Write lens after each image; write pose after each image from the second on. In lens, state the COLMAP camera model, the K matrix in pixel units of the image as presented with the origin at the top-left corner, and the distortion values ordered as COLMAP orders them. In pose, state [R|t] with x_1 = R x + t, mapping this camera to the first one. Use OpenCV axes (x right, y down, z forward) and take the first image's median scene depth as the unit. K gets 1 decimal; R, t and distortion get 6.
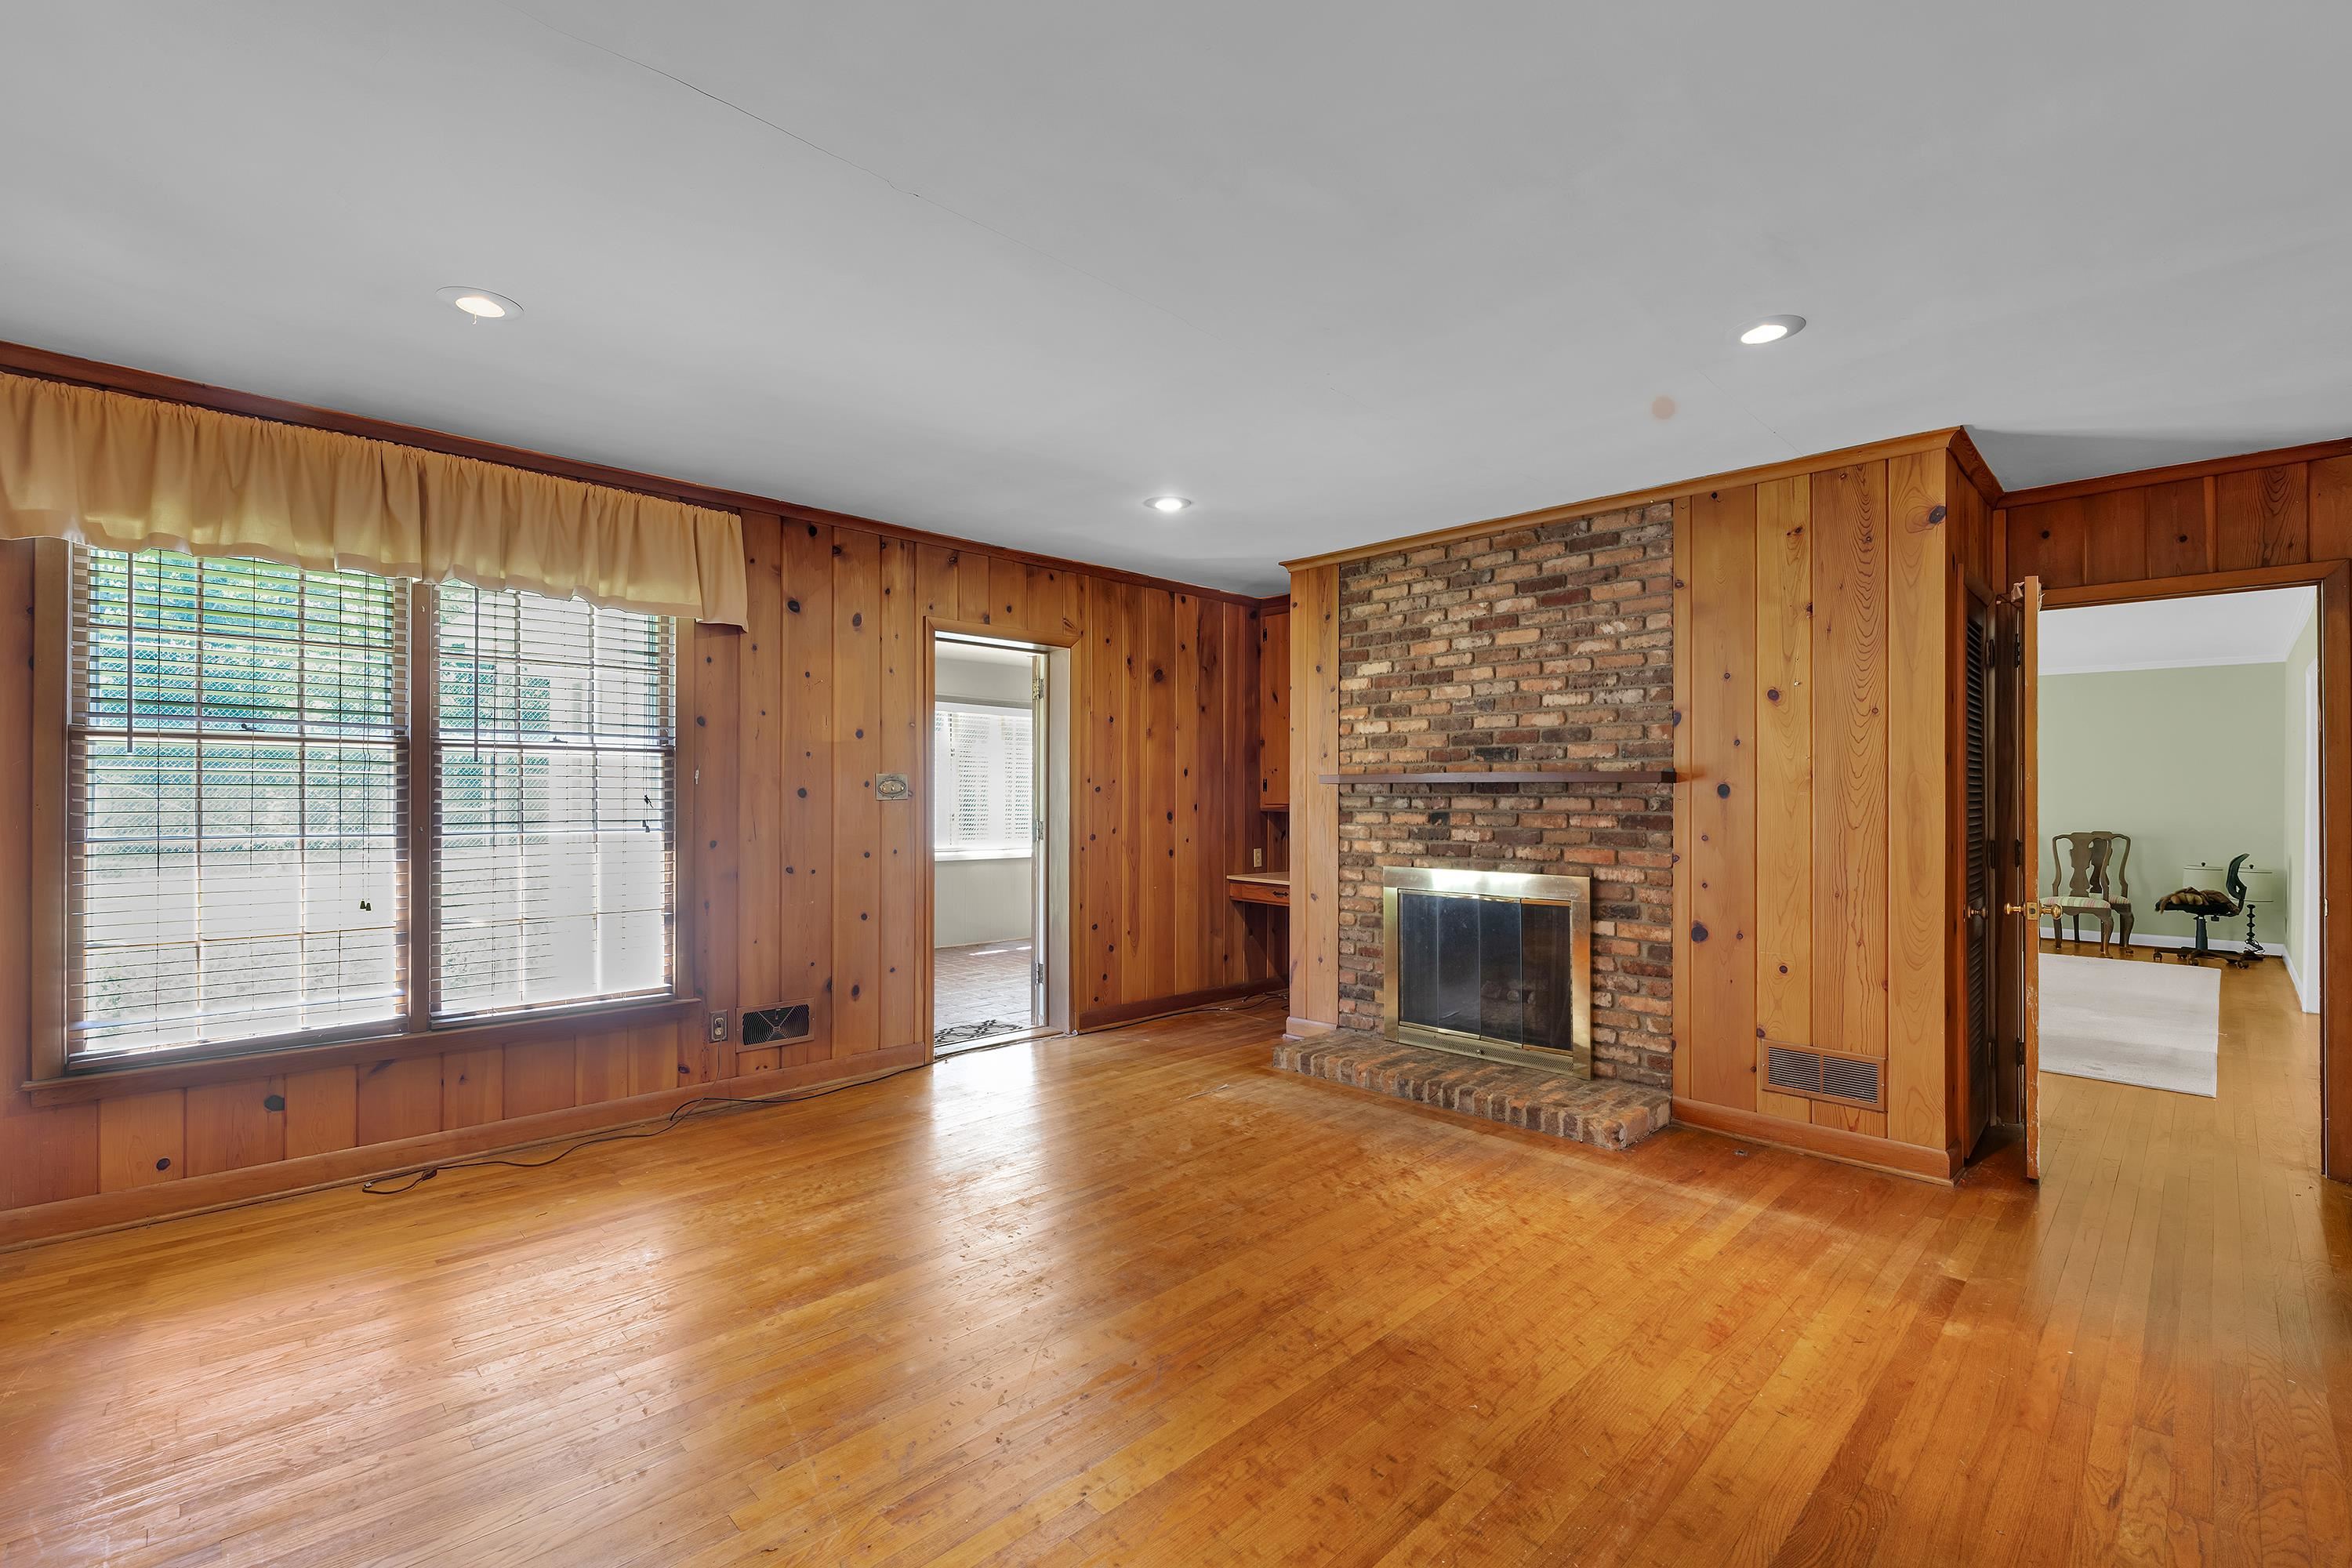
lens RADIAL K [[1042.0, 0, 1186.1], [0, 1042.0, 792.5], [0, 0, 1]] dist [-0.004106, 0.000496]
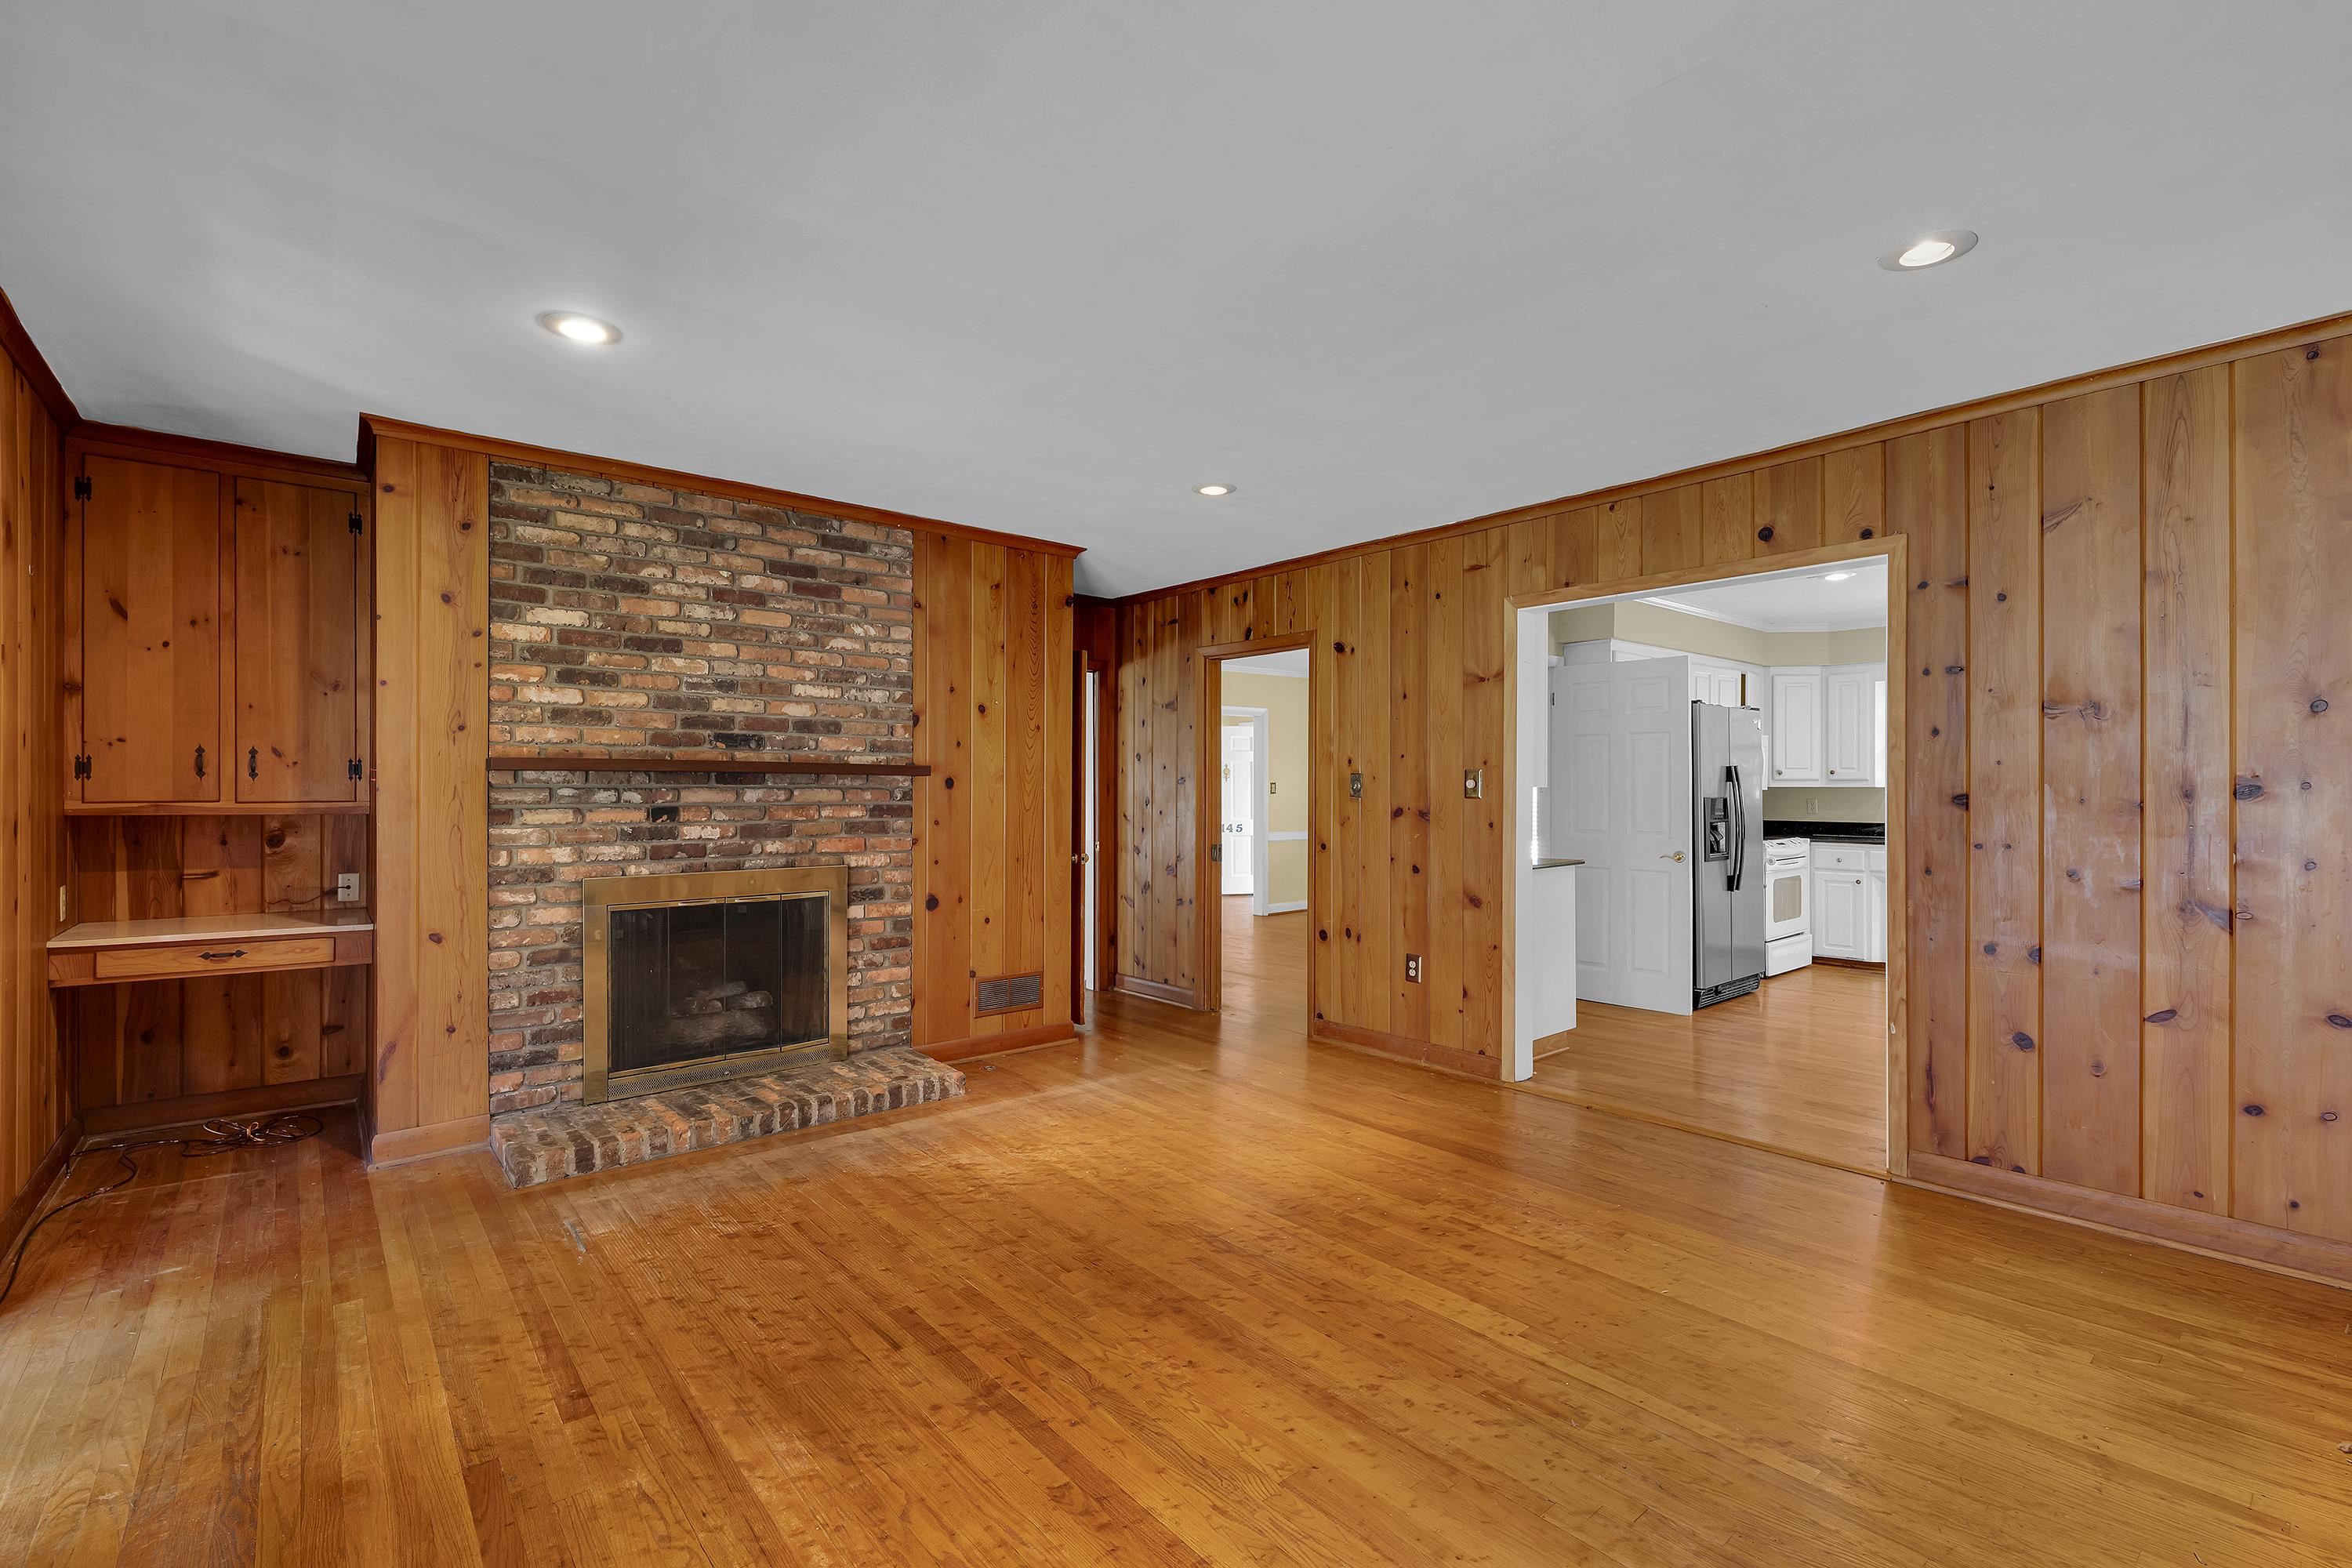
lens RADIAL K [[1042.0, 0, 1188.9], [0, 1042.0, 785.7], [0, 0, 1]] dist [-0.004106, 0.000496]
pose [[0.068091, -0.000746, 0.997679, -0.605028], [-0.005811, 0.999982, 0.001144, -0.001545], [-0.997662, -0.005875, 0.068086, 0.563490]]
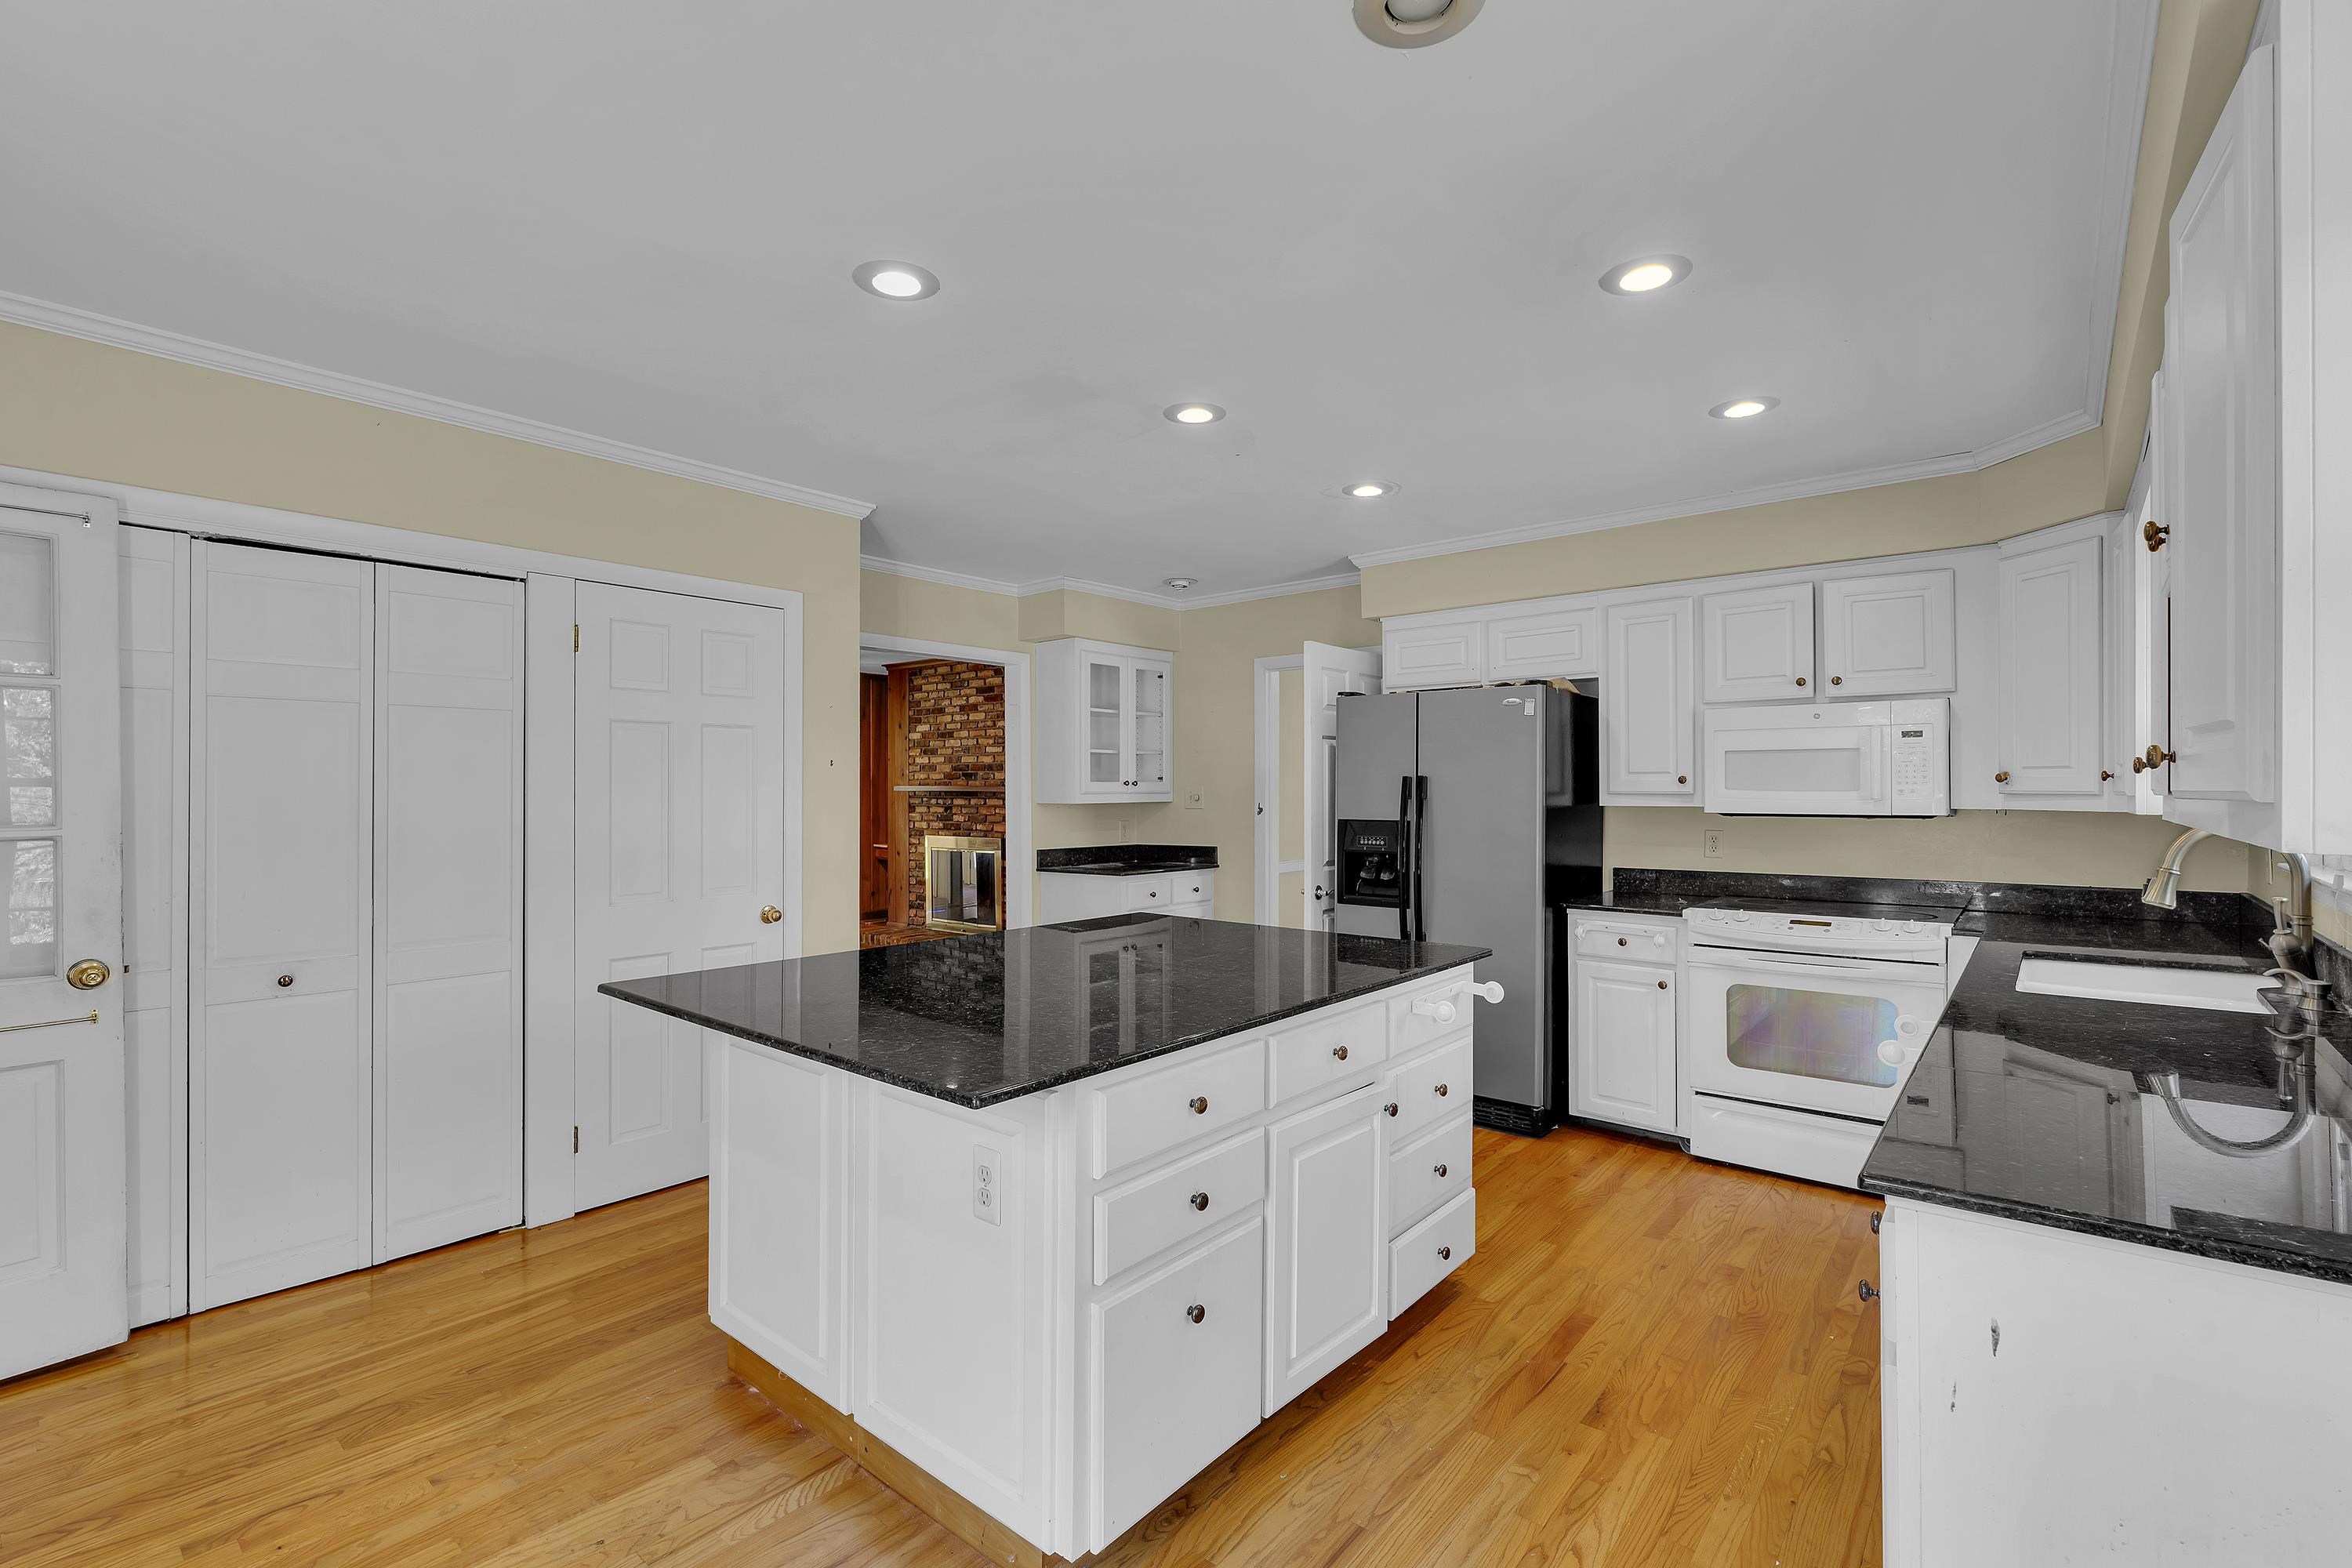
lens RADIAL K [[1042.0, 0, 1180.8], [0, 1042.0, 786.6], [0, 0, 1]] dist [-0.004106, 0.000496]
pose [[0.995657, -0.002467, 0.093062, 0.524142], [0.002036, 0.999987, 0.004733, -0.026714], [-0.093072, -0.004523, 0.995649, -0.987717]]
